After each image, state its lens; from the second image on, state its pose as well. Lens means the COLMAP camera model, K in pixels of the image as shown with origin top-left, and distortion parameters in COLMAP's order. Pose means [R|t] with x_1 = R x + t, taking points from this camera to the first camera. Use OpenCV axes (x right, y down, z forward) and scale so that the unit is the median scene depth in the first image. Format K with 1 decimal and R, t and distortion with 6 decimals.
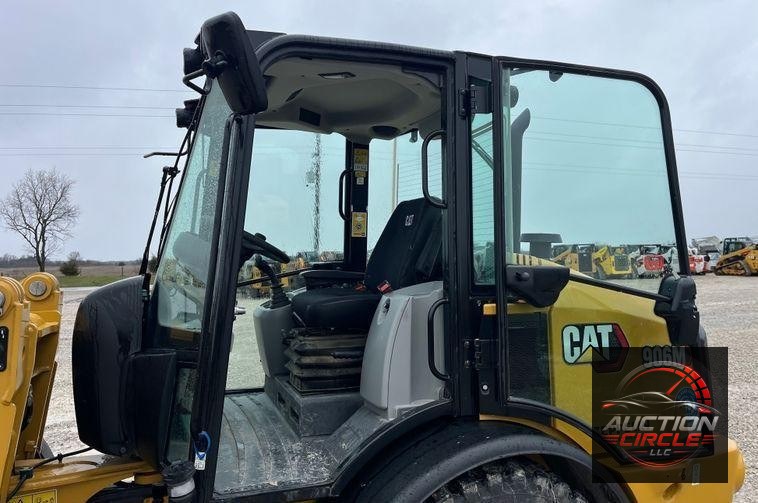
lens RADIAL K [[608.8, 0, 379.0], [0, 608.8, 251.5], [0, 0, 1]] dist [0.003977, -0.002424]
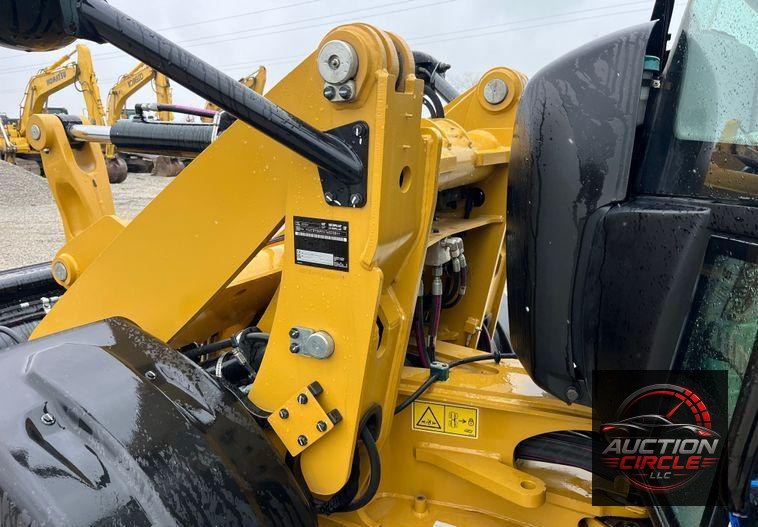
lens RADIAL K [[589.3, 0, 370.4], [0, 589.3, 262.8], [0, 0, 1]] dist [0.007711, 0.000264]
pose [[0.643086, 0.182586, -0.743709, -0.182301], [-0.002608, 0.971677, 0.236299, 0.104869], [0.765790, -0.150021, 0.625348, 0.574441]]
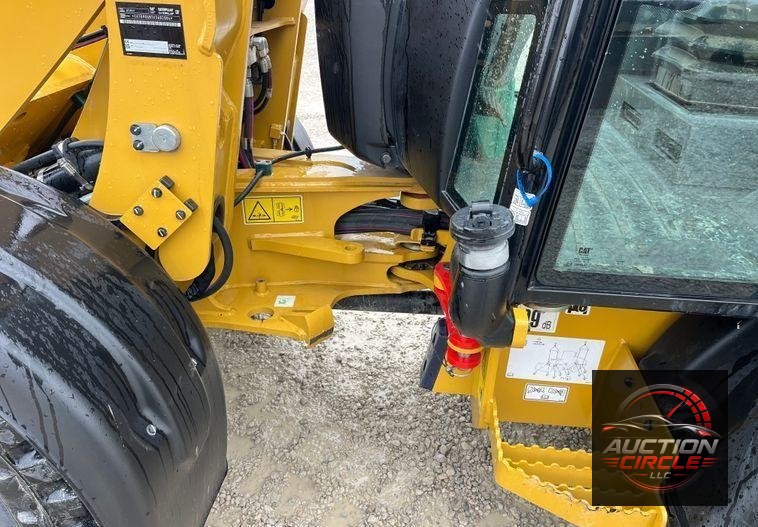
lens RADIAL K [[585.1, 0, 384.1], [0, 585.1, 290.7], [0, 0, 1]] dist [0.064454, -0.083070]
pose [[0.910325, 0.236935, -0.339368, -0.179791], [-0.036598, 0.862805, 0.504210, 0.134658], [0.412274, -0.446575, 0.794104, 0.446246]]
